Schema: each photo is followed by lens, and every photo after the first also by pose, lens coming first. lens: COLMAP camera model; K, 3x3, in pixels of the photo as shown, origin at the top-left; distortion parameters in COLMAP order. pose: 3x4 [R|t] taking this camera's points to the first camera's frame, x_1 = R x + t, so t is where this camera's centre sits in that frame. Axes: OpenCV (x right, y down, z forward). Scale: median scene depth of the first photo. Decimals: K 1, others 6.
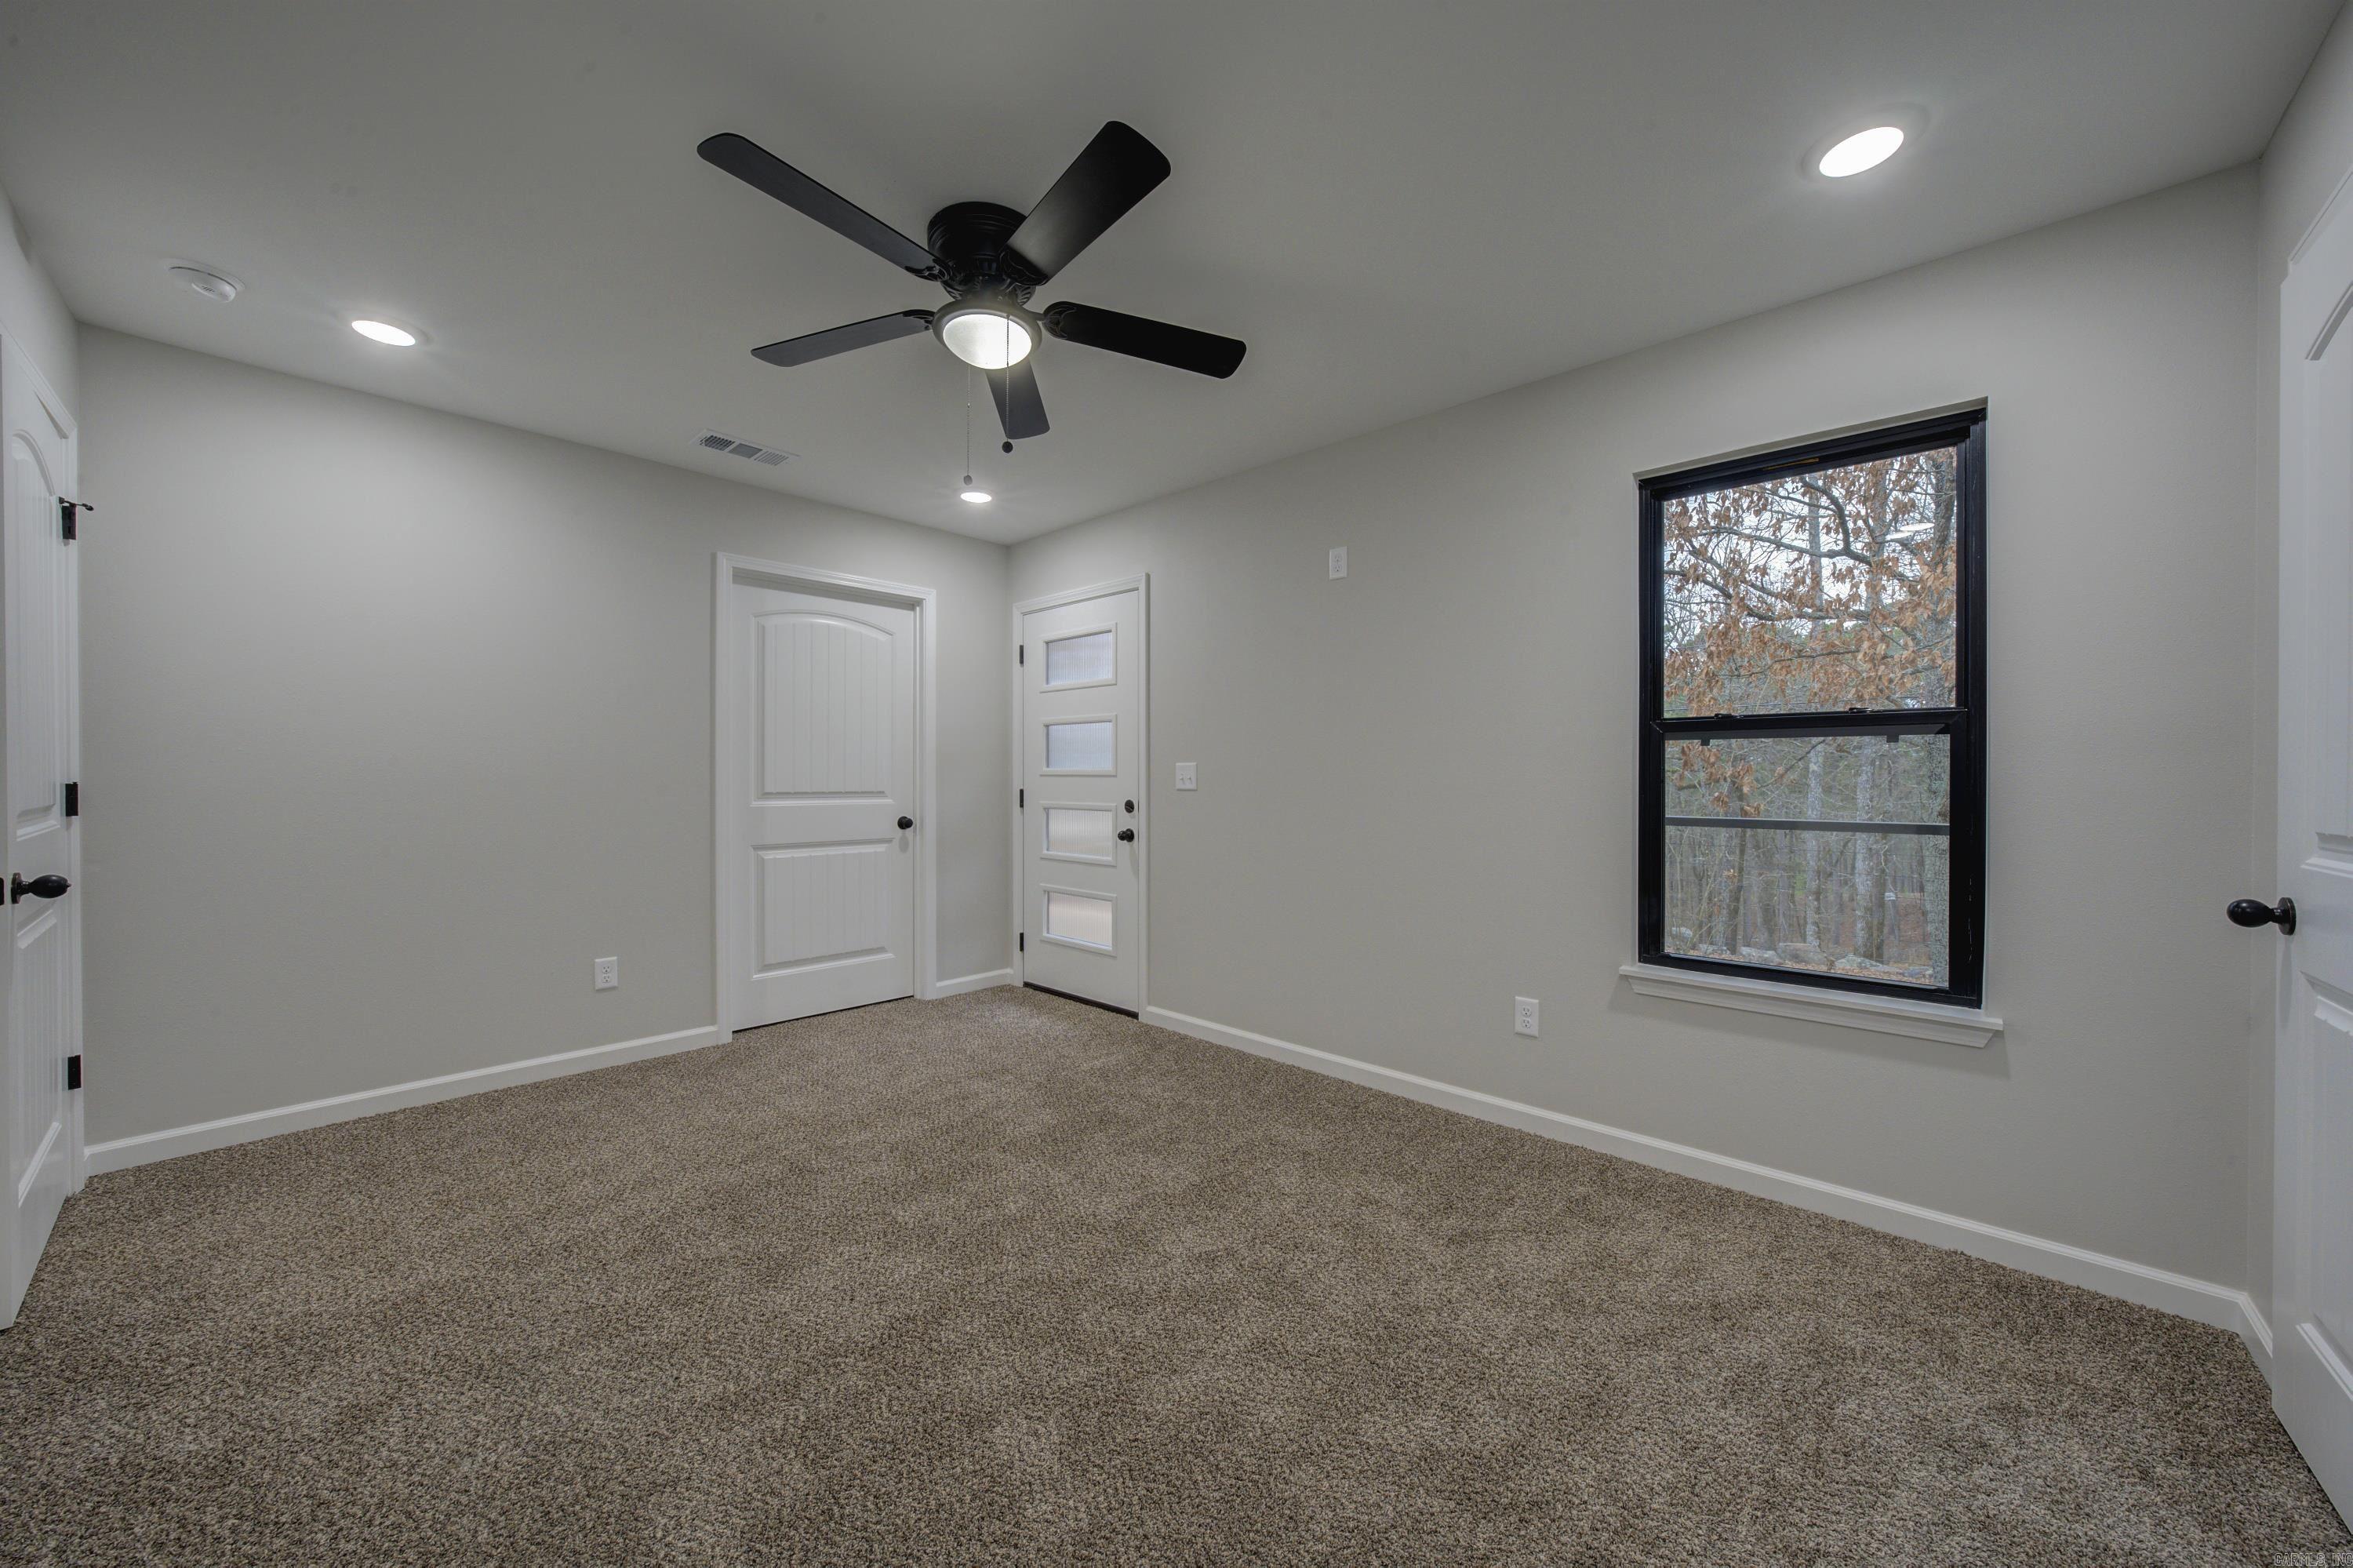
lens RADIAL K [[867.5, 0, 1163.4], [0, 867.5, 777.6], [0, 0, 1]] dist [-0.021344, 0.003915]
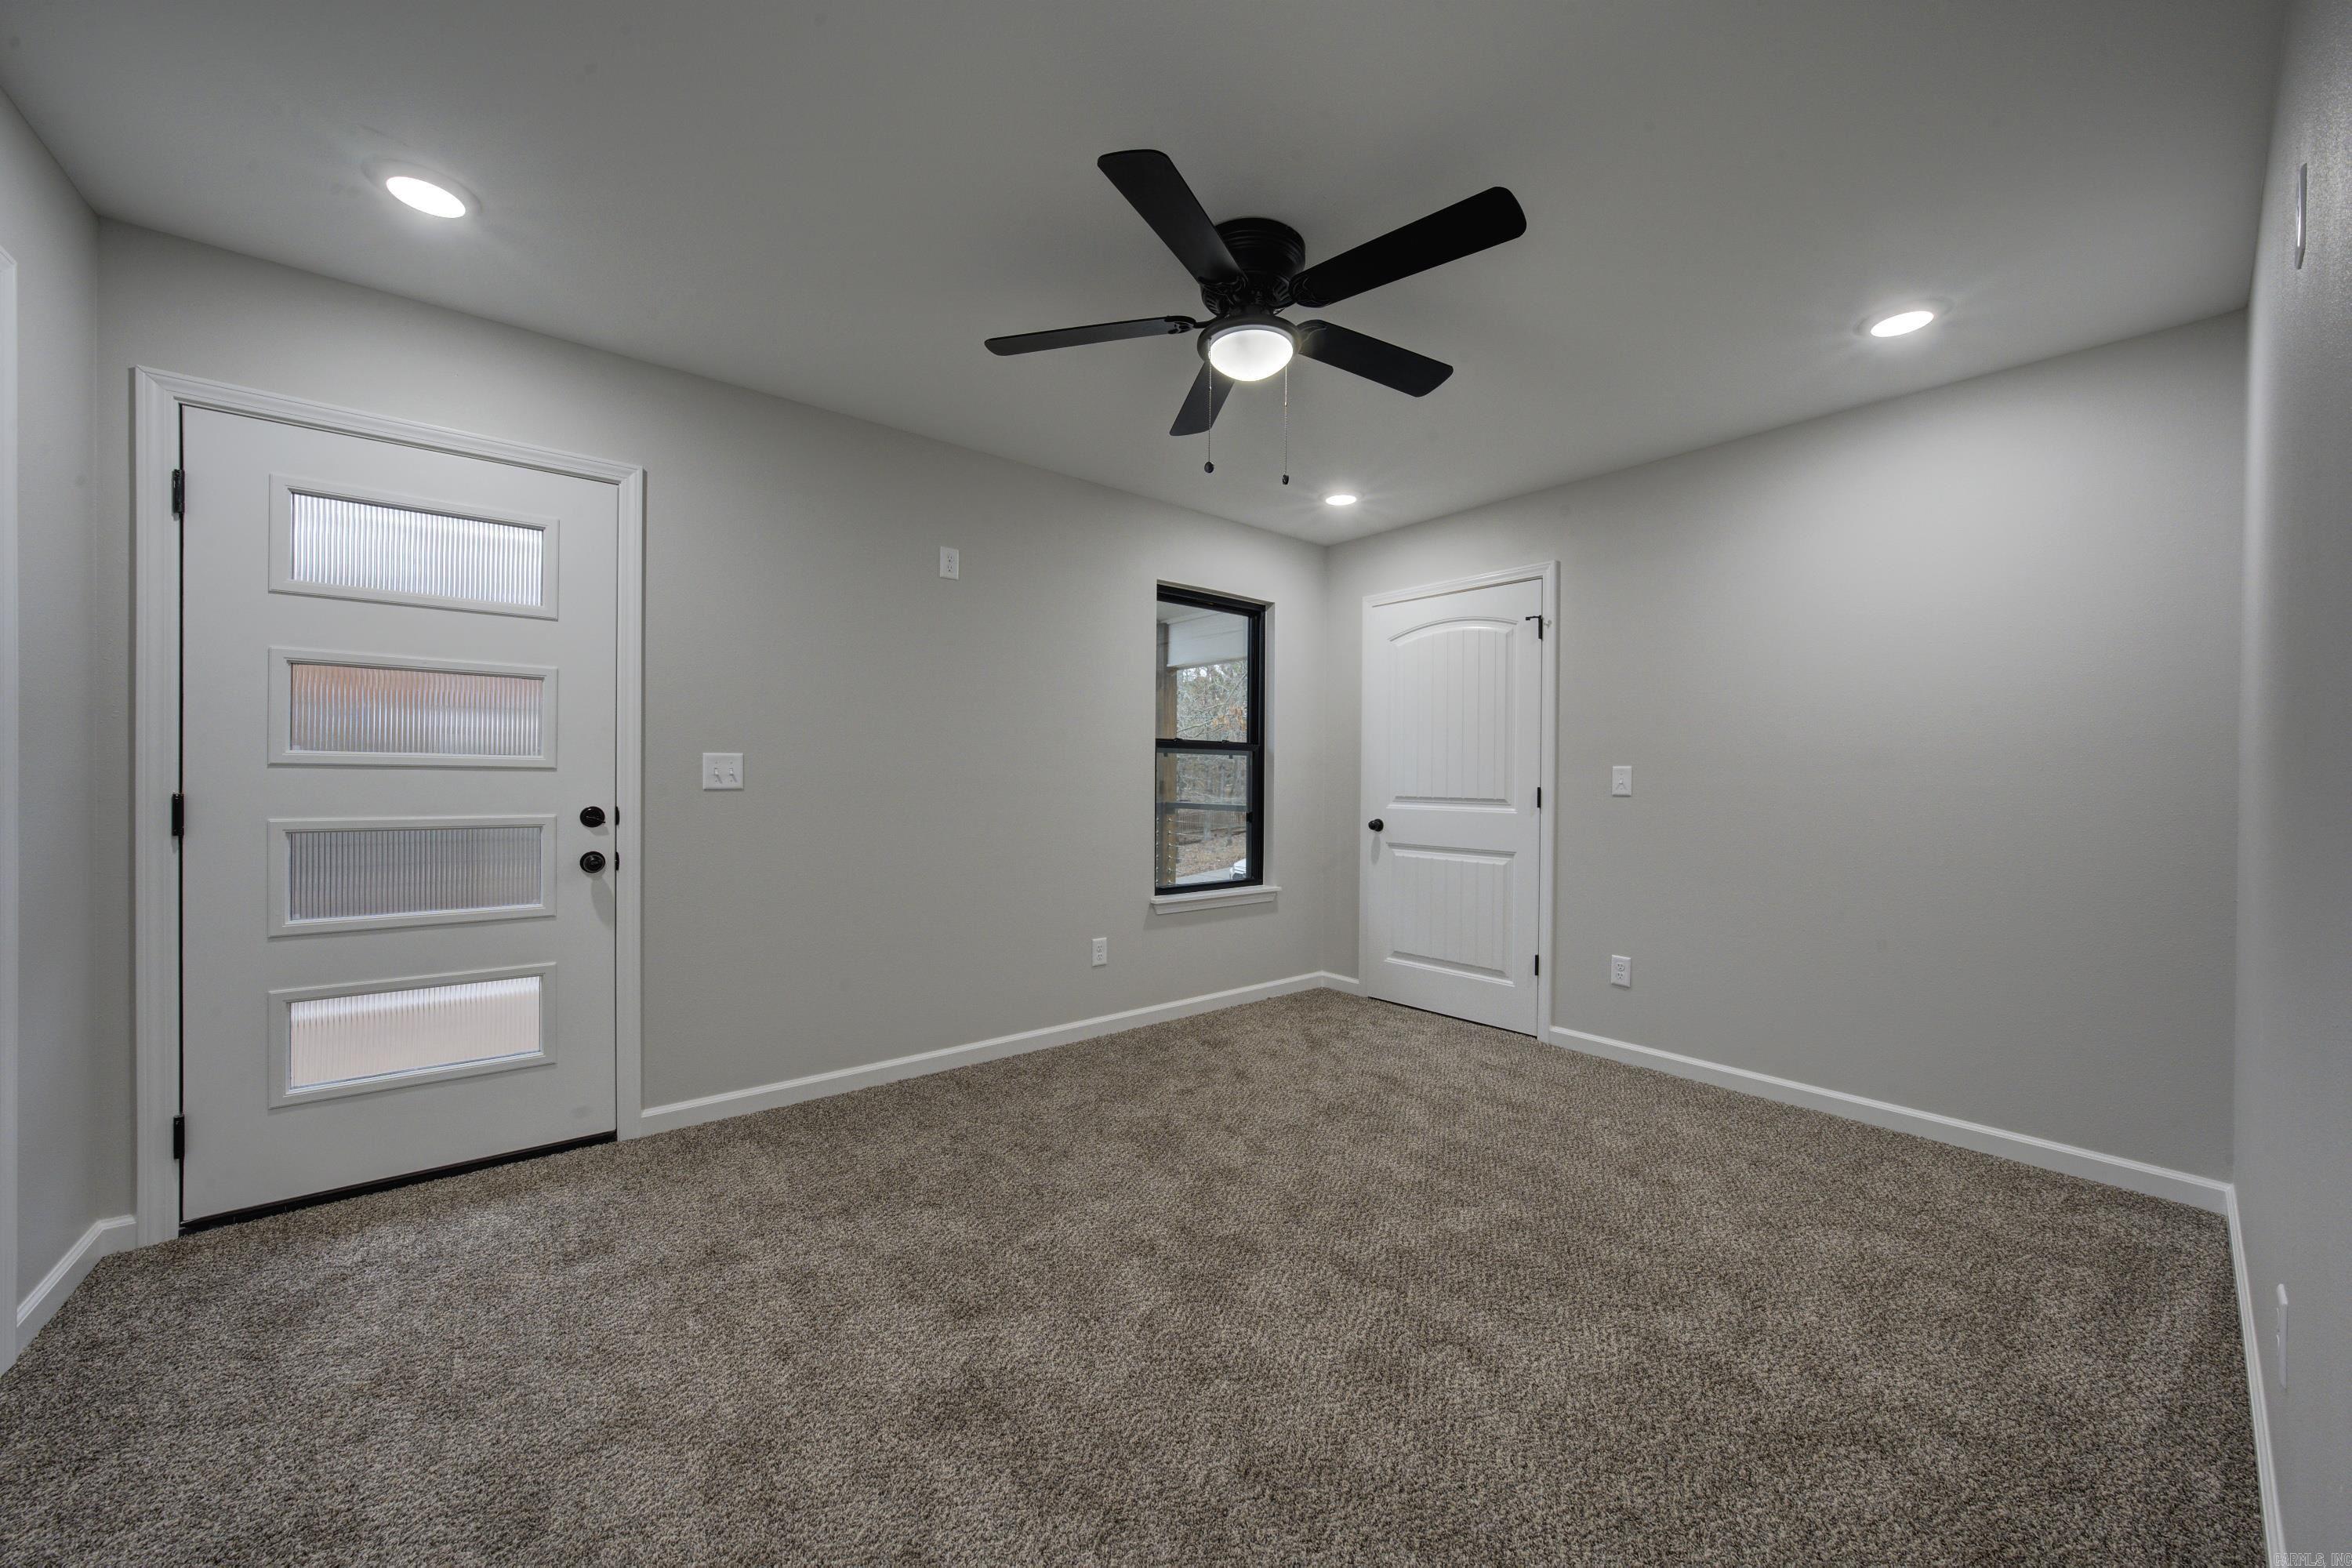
lens RADIAL K [[867.1, 0, 1208.6], [0, 867.1, 781.0], [0, 0, 1]] dist [-0.021344, 0.003915]
pose [[0.076438, -0.003392, 0.997069, -0.933565], [-0.006041, 0.999974, 0.003865, 0.001912], [-0.997056, -0.006319, 0.076416, 0.734957]]
